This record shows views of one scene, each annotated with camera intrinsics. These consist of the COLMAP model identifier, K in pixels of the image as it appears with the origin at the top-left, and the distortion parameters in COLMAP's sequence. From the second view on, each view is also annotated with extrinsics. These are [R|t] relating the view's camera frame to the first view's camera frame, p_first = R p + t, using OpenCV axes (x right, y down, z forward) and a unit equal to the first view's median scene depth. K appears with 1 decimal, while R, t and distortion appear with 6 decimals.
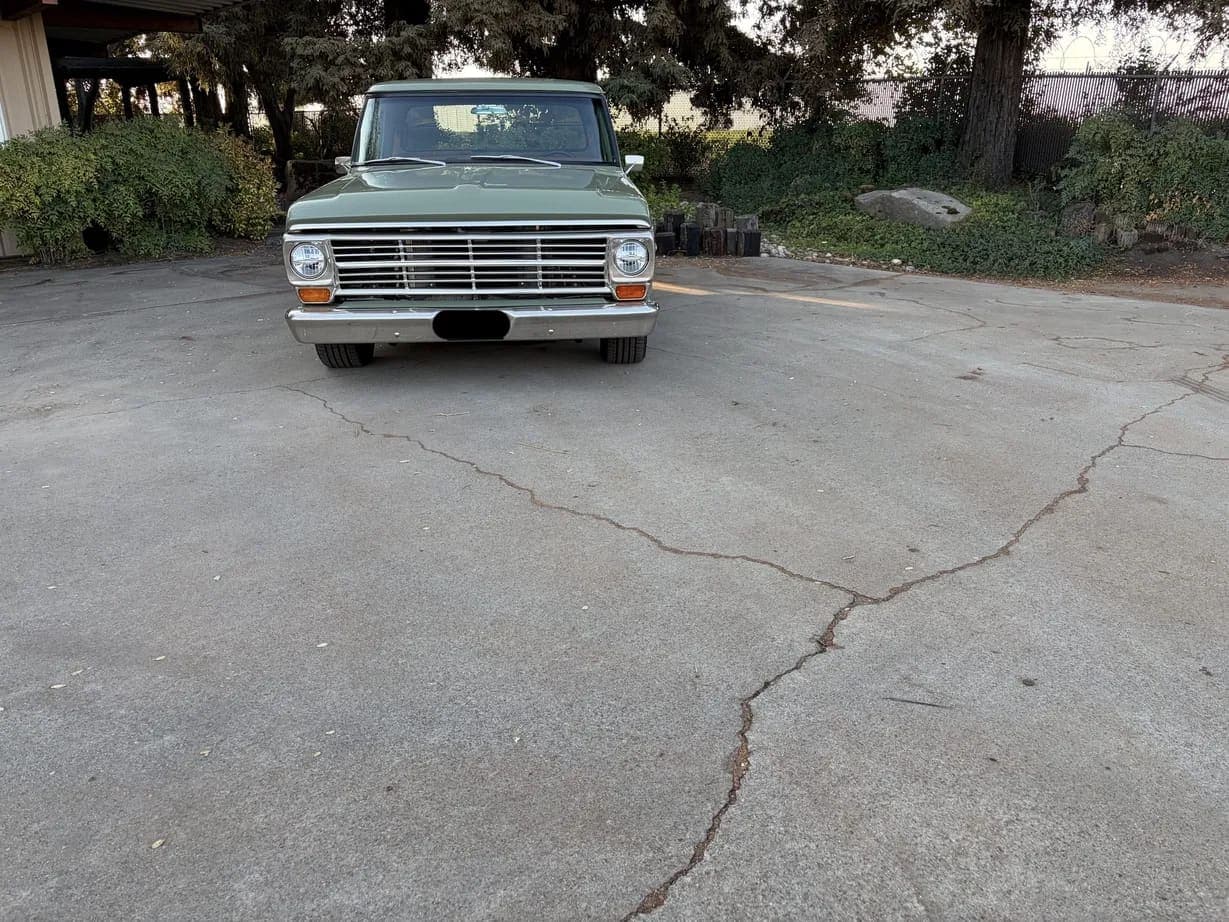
lens RADIAL K [[934.0, 0, 611.1], [0, 934.0, 458.2], [0, 0, 1]] dist [0.040063, -0.035491]
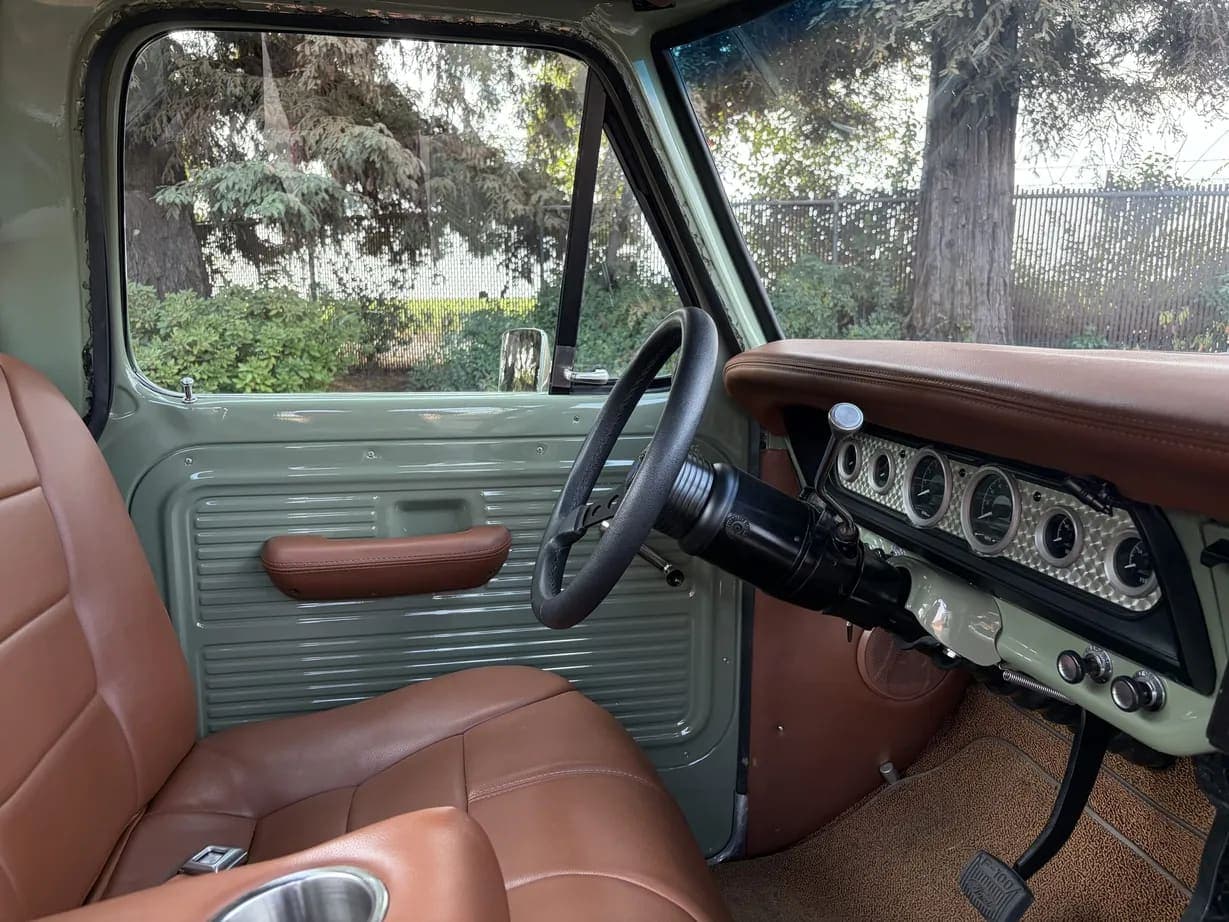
lens RADIAL K [[934.0, 0, 613.0], [0, 934.0, 464.6], [0, 0, 1]] dist [0.040063, -0.035491]
pose [[0.919354, -0.070943, 0.386983, -0.021410], [0.132463, 0.981997, -0.134670, -0.249312], [-0.370462, 0.175070, 0.912200, 0.750291]]
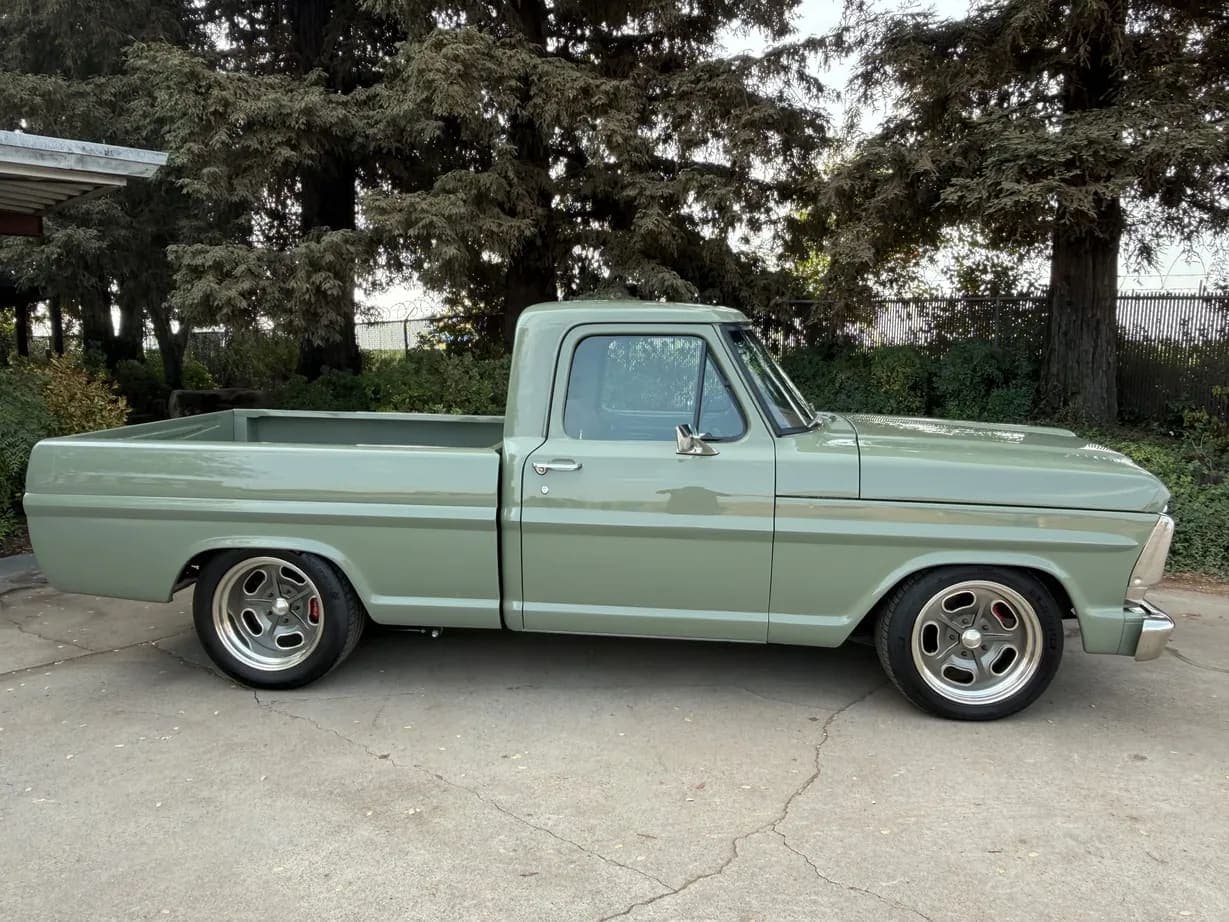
lens RADIAL K [[953.5, 0, 577.7], [0, 953.5, 463.4], [0, 0, 1]] dist [0.001685, -0.002821]
pose [[0.998273, -0.004582, 0.058564, -0.078422], [0.017019, 0.976754, -0.213685, -0.133080], [-0.056224, 0.214313, 0.975146, 0.347333]]
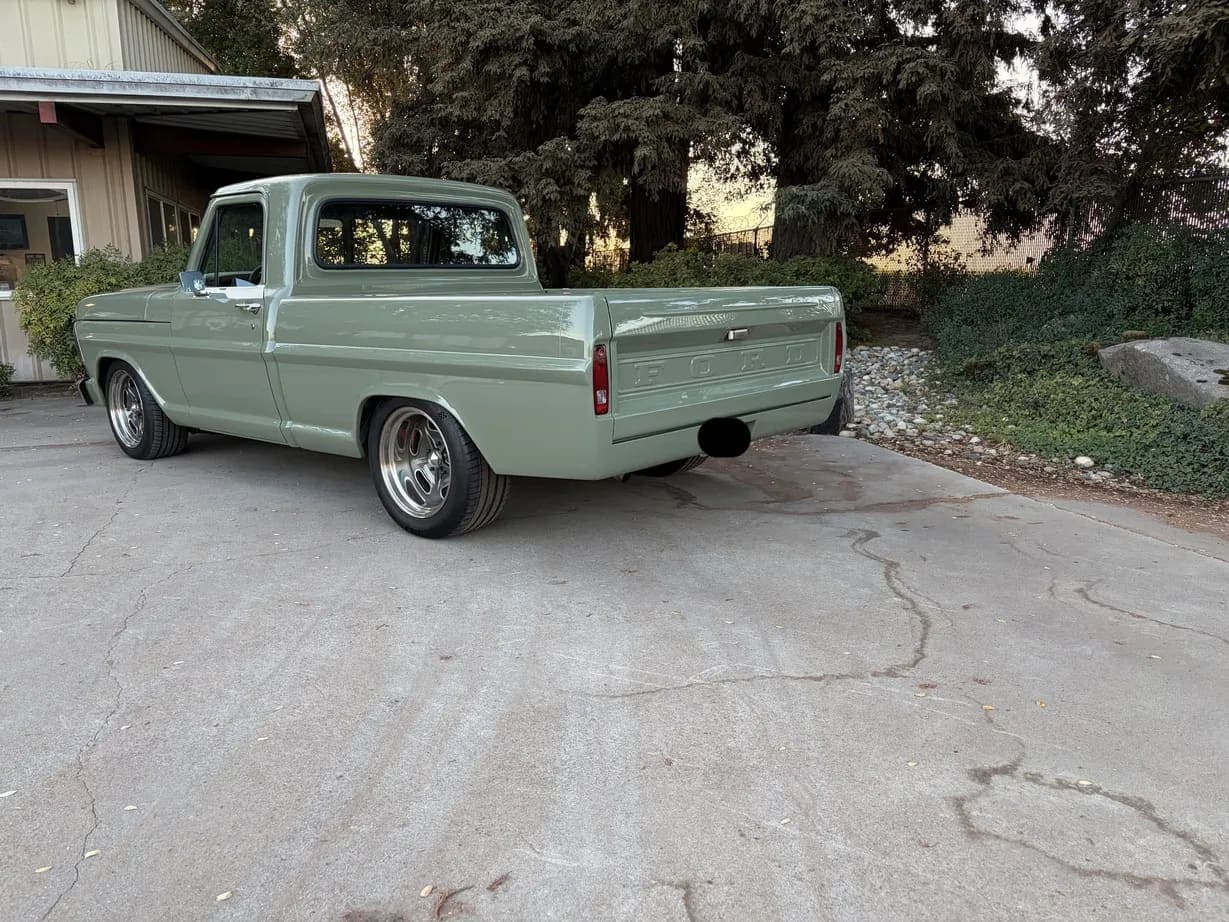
lens RADIAL K [[934.0, 0, 615.6], [0, 934.0, 462.5], [0, 0, 1]] dist [0.040063, -0.035491]
pose [[0.901897, 0.085205, -0.423465, 0.299244], [-0.140484, 0.984915, -0.101029, -0.114068], [0.408469, 0.150608, 0.900261, 0.377103]]
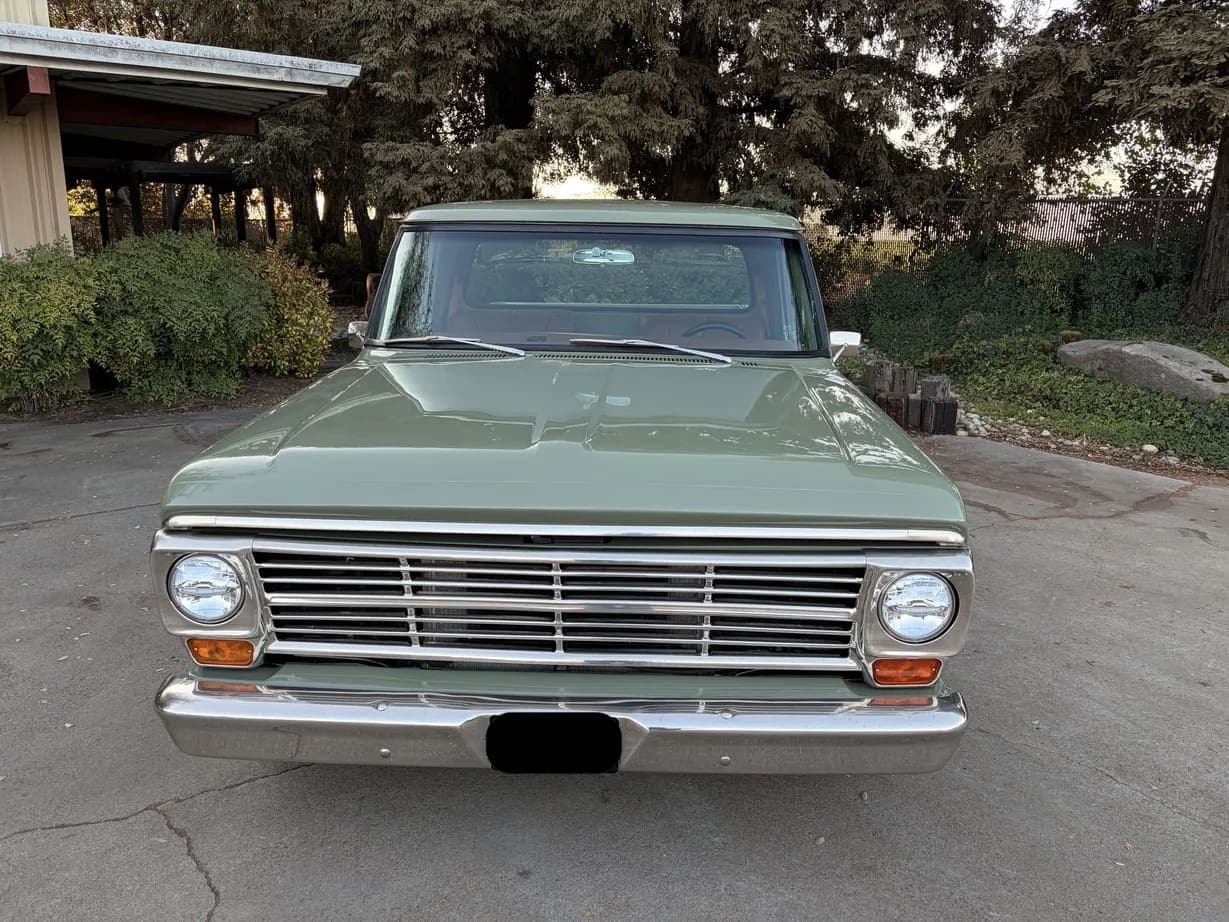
lens RADIAL K [[934.0, 0, 617.5], [0, 934.0, 459.9], [0, 0, 1]] dist [0.040063, -0.035491]
pose [[0.995541, 0.041461, -0.084728, -0.040969], [-0.049834, 0.993817, -0.099222, -0.113111], [0.080090, 0.103002, 0.991452, 0.264224]]
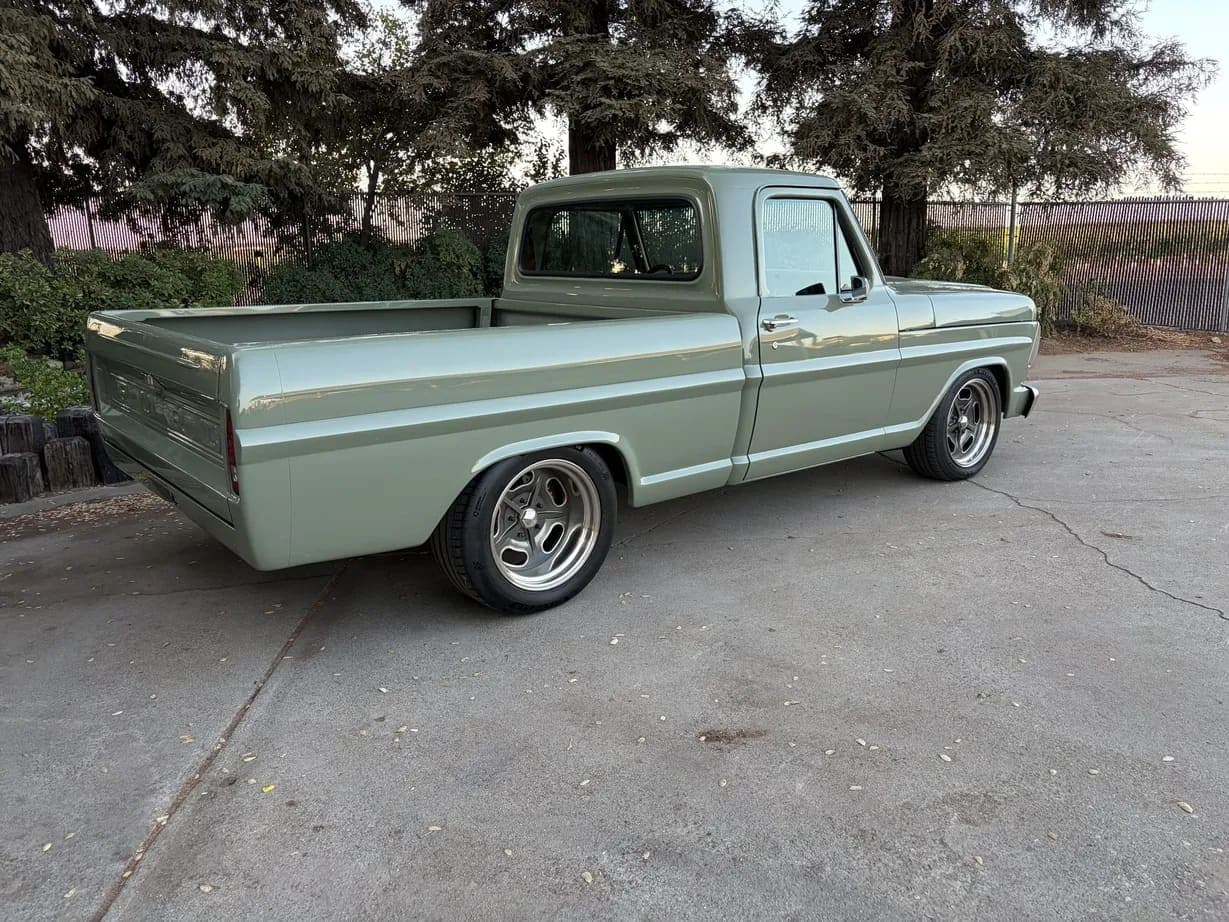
lens RADIAL K [[934.0, 0, 614.3], [0, 934.0, 464.2], [0, 0, 1]] dist [0.040063, -0.035491]
pose [[0.629234, -0.183151, 0.755328, -0.492758], [0.268694, 0.963177, 0.009711, -0.165051], [-0.729293, 0.196841, 0.655275, 0.483574]]
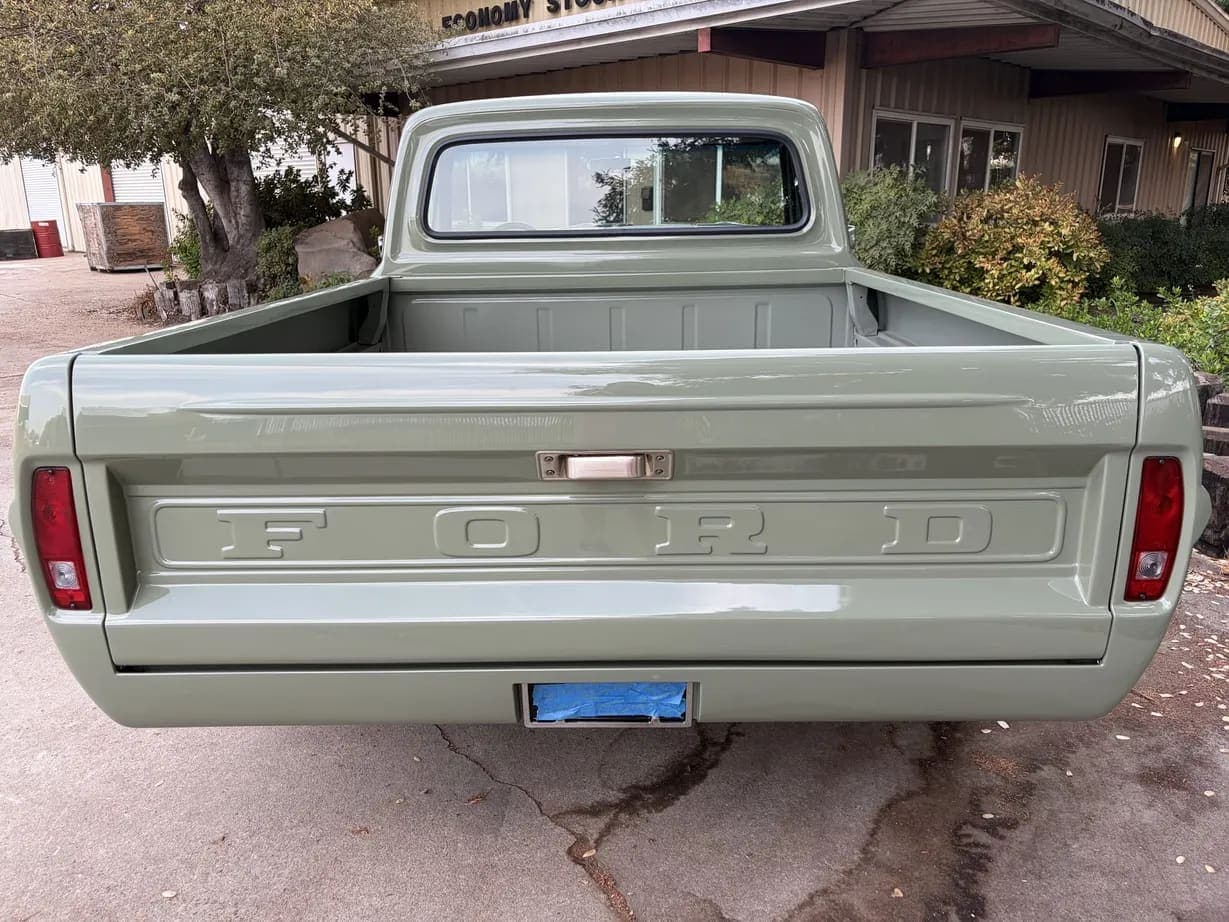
lens RADIAL K [[934.0, 0, 619.3], [0, 934.0, 458.6], [0, 0, 1]] dist [0.040063, -0.035491]
pose [[0.097311, 0.273933, -0.956813, 0.310521], [-0.315594, 0.920255, 0.231370, -0.266376], [0.943891, 0.279449, 0.176002, 0.760770]]
